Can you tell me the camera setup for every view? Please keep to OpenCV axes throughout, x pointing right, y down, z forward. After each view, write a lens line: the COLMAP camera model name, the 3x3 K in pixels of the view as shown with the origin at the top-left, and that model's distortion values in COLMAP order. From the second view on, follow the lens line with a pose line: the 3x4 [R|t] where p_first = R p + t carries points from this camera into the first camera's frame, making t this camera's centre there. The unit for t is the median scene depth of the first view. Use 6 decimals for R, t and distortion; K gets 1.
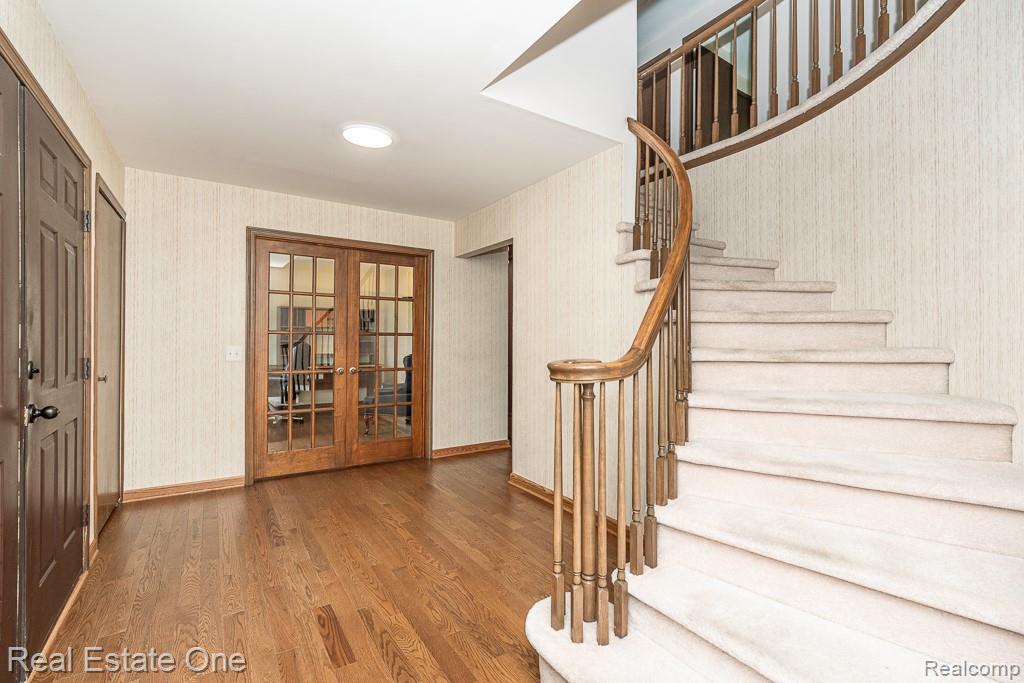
lens RADIAL K [[463.7, 0, 516.3], [0, 463.7, 340.1], [0, 0, 1]] dist [-0.005459, 0.003357]
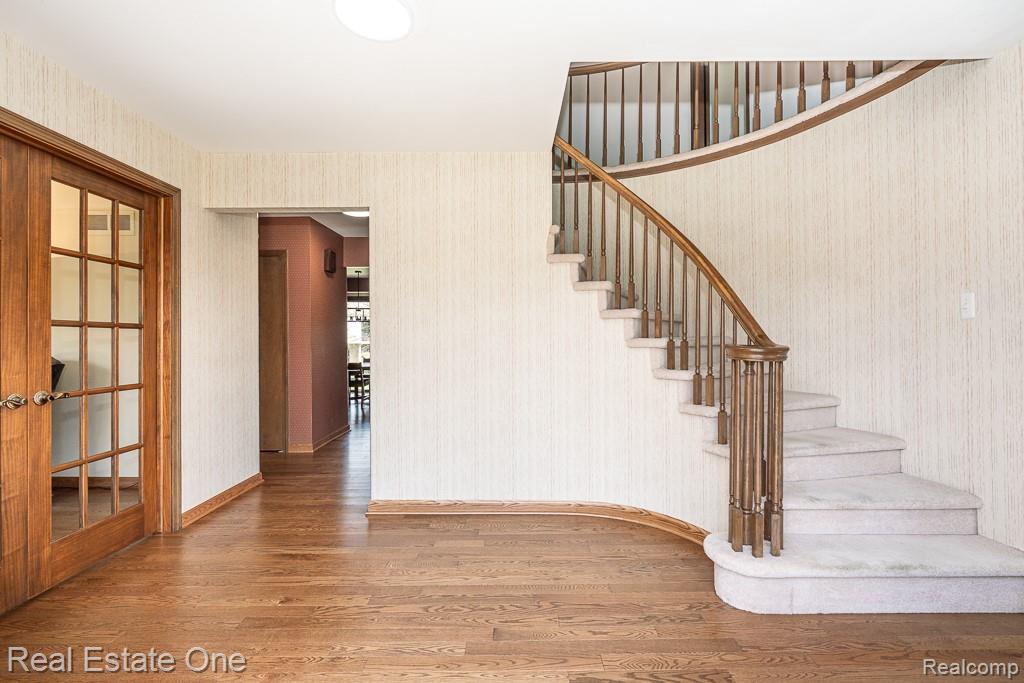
lens RADIAL K [[463.7, 0, 514.6], [0, 463.7, 339.4], [0, 0, 1]] dist [-0.005459, 0.003357]
pose [[0.548106, -0.010118, 0.836348, -0.478363], [0.008870, 0.999941, 0.006283, 0.005050], [-0.836362, 0.003975, 0.548163, 0.310287]]
